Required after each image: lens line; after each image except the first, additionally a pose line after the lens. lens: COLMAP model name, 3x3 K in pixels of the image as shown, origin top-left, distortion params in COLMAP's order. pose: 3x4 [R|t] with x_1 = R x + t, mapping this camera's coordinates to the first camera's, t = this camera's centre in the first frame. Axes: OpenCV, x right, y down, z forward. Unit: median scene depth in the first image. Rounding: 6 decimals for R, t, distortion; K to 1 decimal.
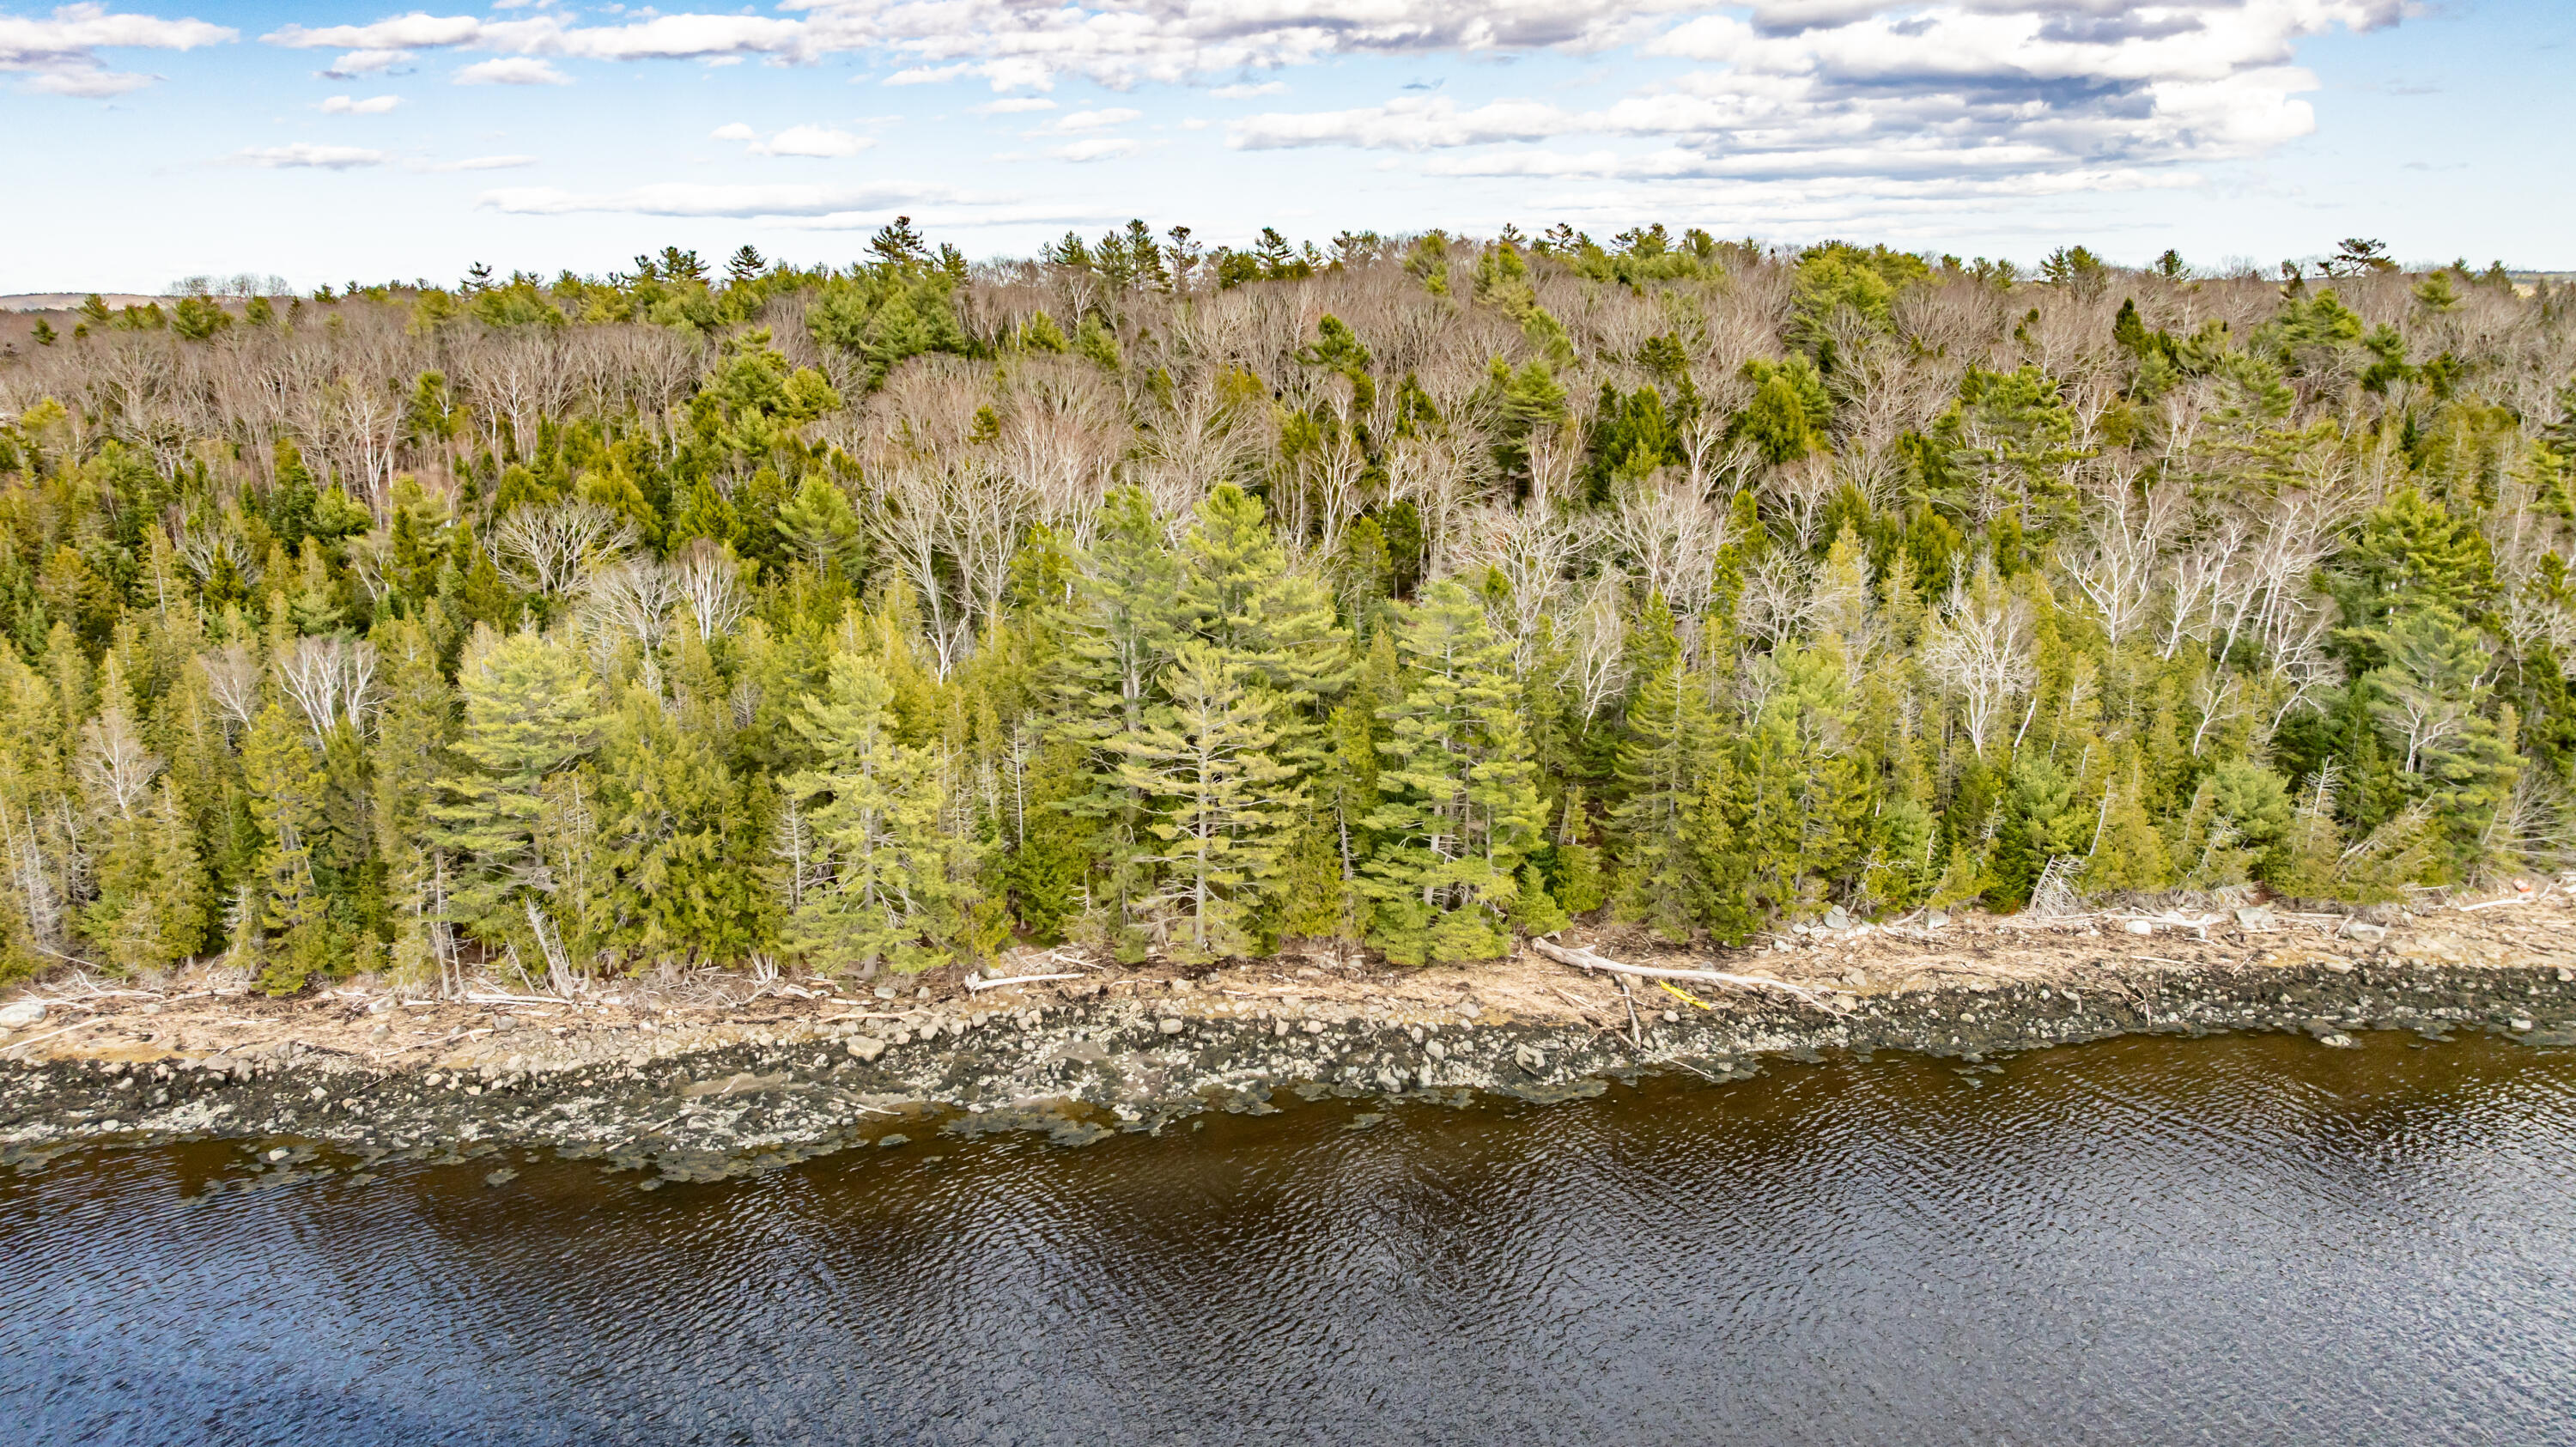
lens RADIAL K [[1823.7, 0, 1288.0], [0, 1823.7, 723.5], [0, 0, 1]] dist [-0.013226, -0.004956]
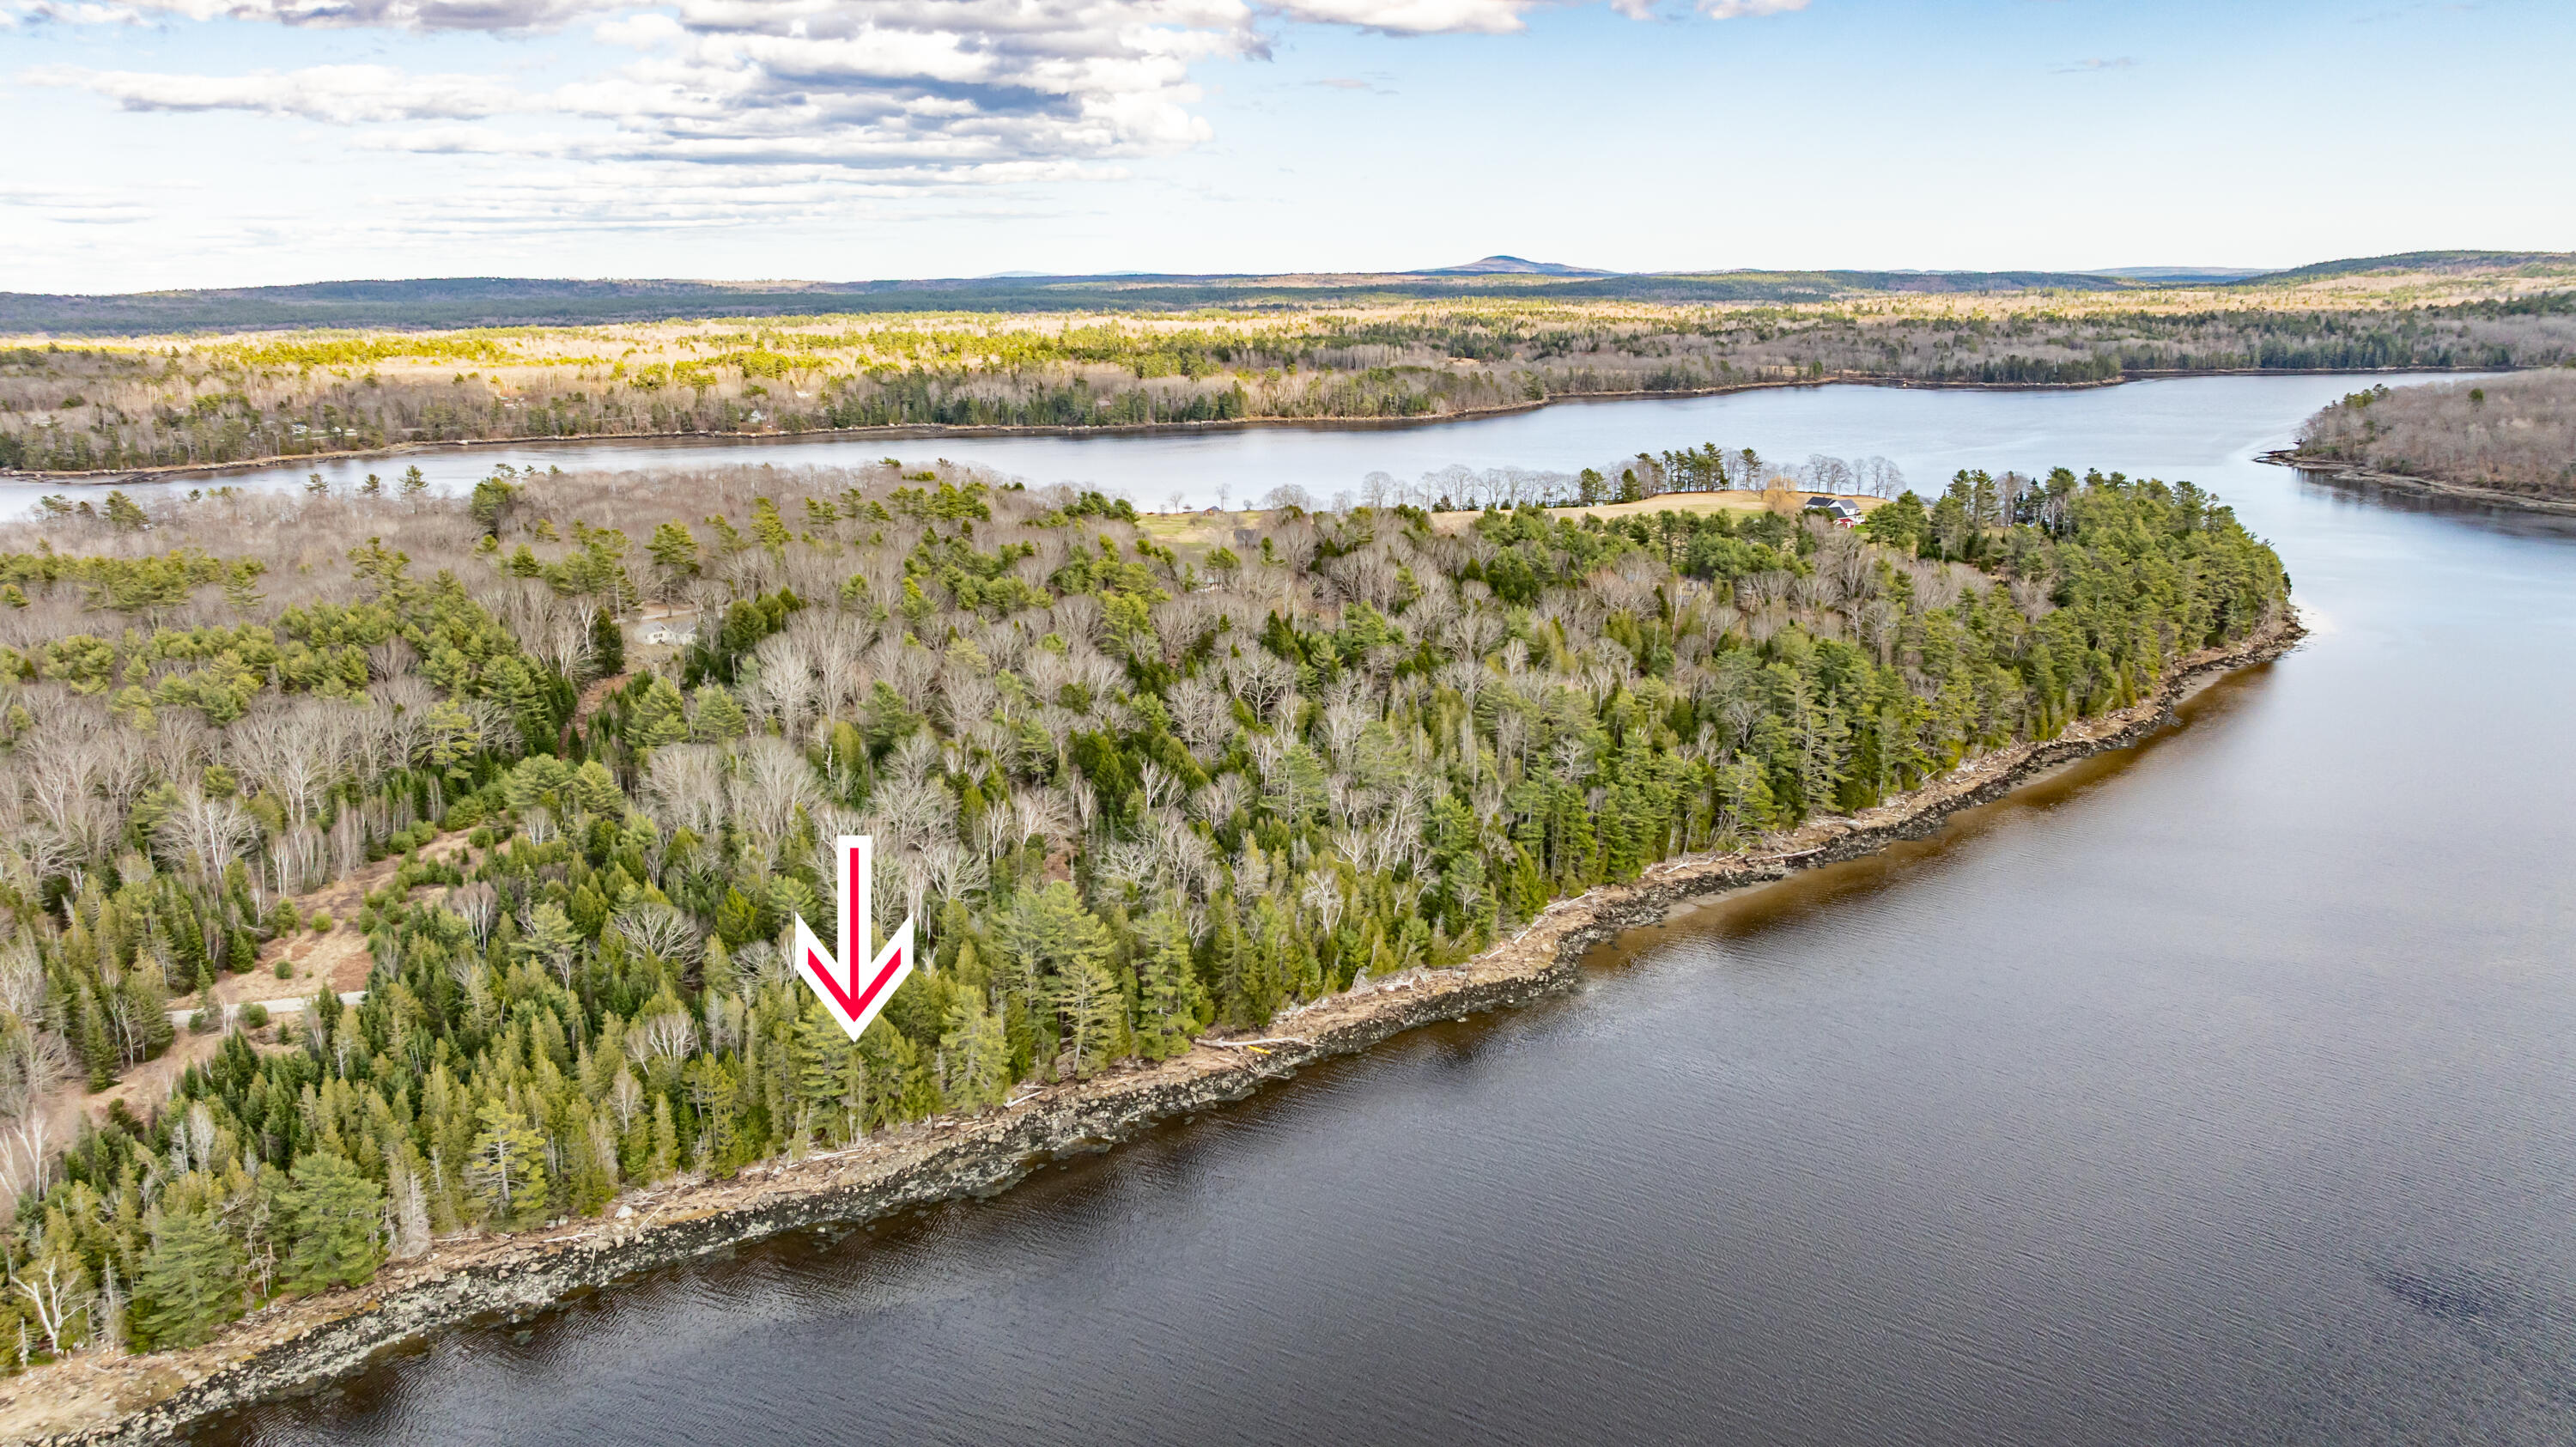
lens RADIAL K [[1823.7, 0, 1288.0], [0, 1823.7, 723.5], [0, 0, 1]] dist [-0.013226, -0.004956]
pose [[0.858189, -0.120802, 0.498917, -0.982672], [0.114953, 0.992458, 0.042570, -0.418173], [-0.500297, 0.020819, 0.865604, -1.298221]]
